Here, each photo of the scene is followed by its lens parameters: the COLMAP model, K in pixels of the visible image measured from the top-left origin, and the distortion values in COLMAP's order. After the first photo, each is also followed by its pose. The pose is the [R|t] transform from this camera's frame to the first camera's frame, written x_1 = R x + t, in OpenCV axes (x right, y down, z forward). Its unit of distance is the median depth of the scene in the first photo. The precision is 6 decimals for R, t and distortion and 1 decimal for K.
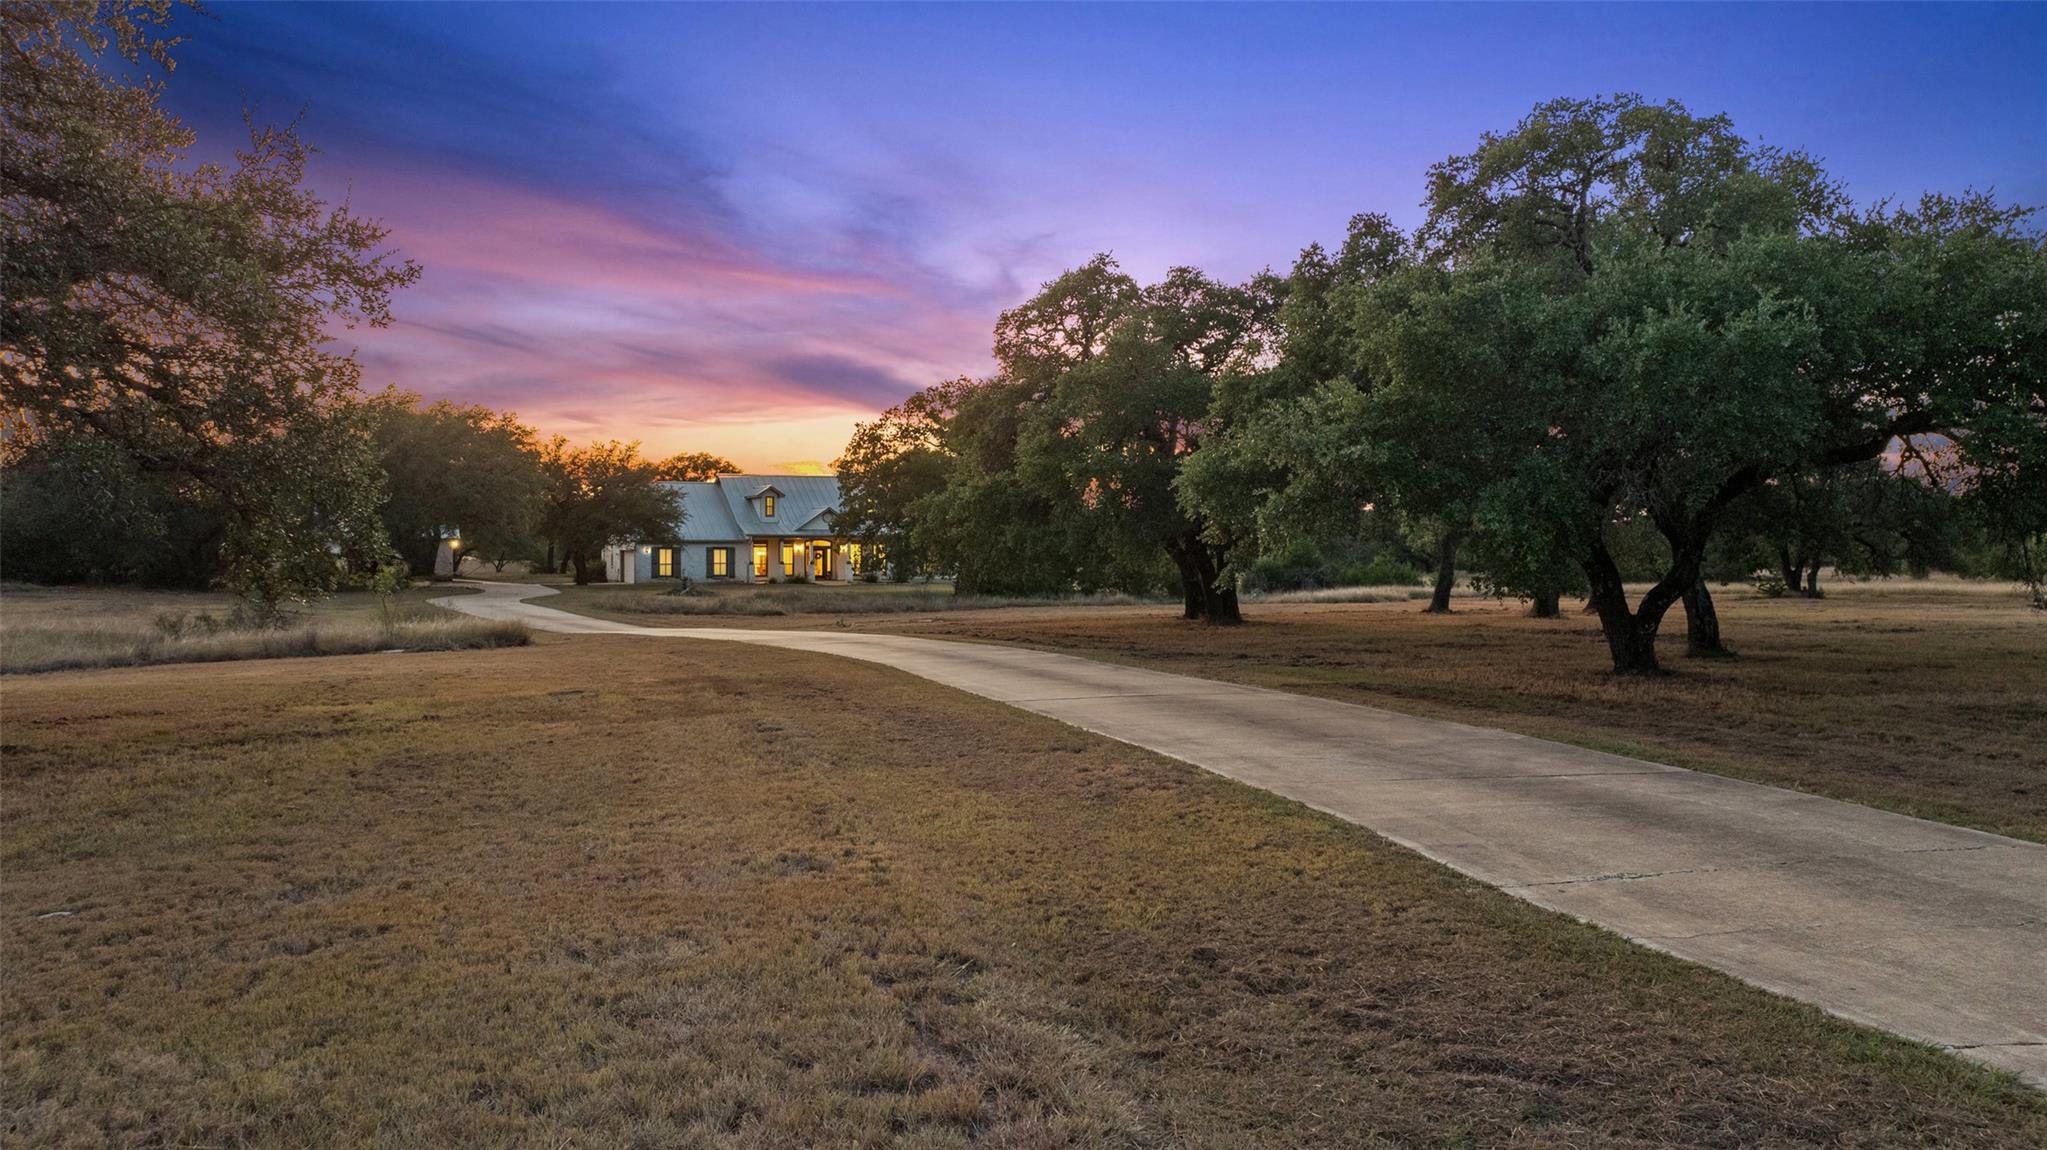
lens RADIAL K [[1424.8, 0, 1023.5], [0, 1424.8, 575.0], [0, 0, 1]] dist [-0.001135, -0.000751]
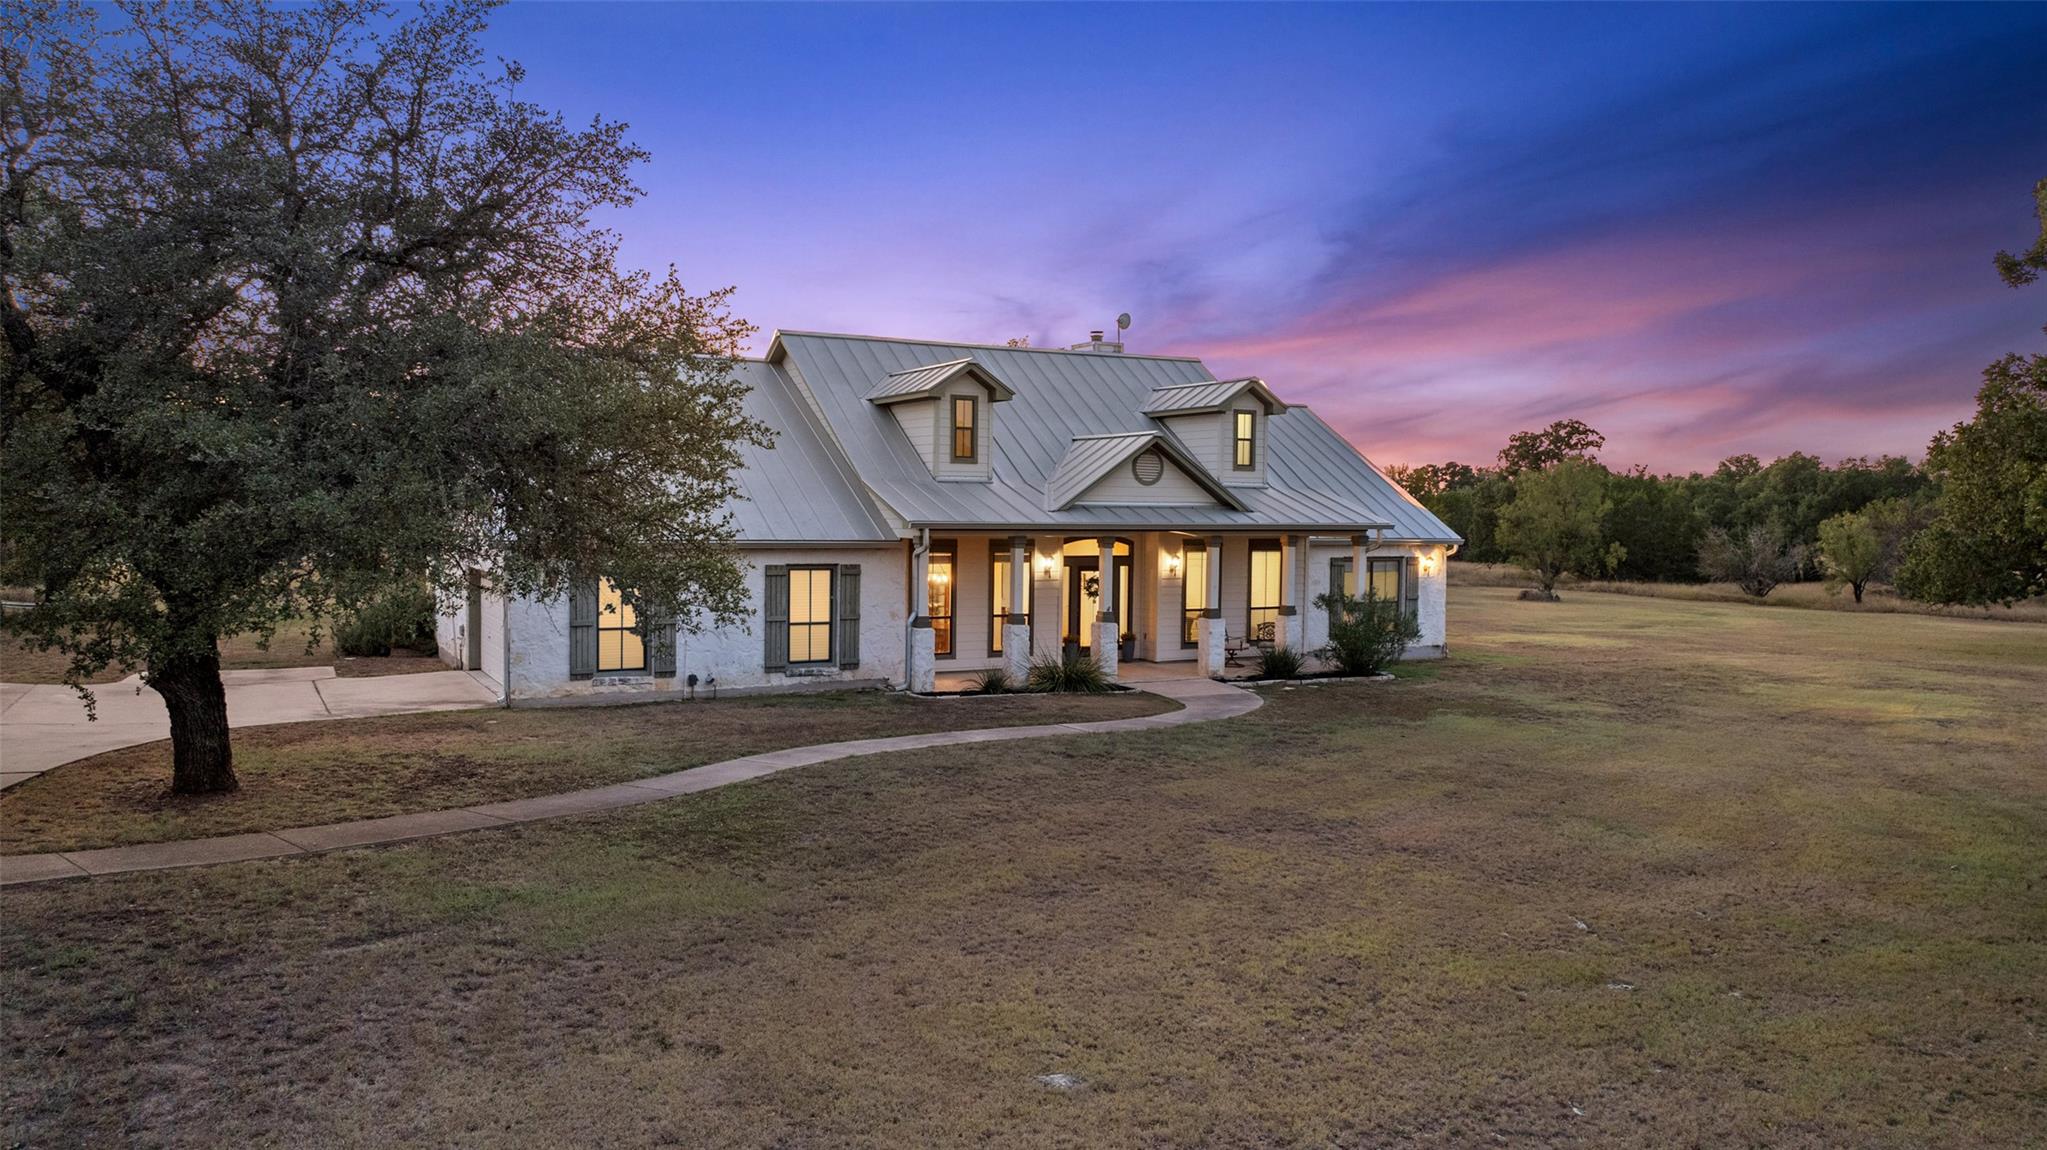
lens RADIAL K [[1424.8, 0, 1023.5], [0, 1424.8, 575.0], [0, 0, 1]] dist [-0.001135, -0.000751]
pose [[0.998771, 0.006064, 0.049192, -0.181275], [-0.006918, 0.999828, 0.017204, -0.022397], [-0.049079, -0.017523, 0.998641, 0.697544]]
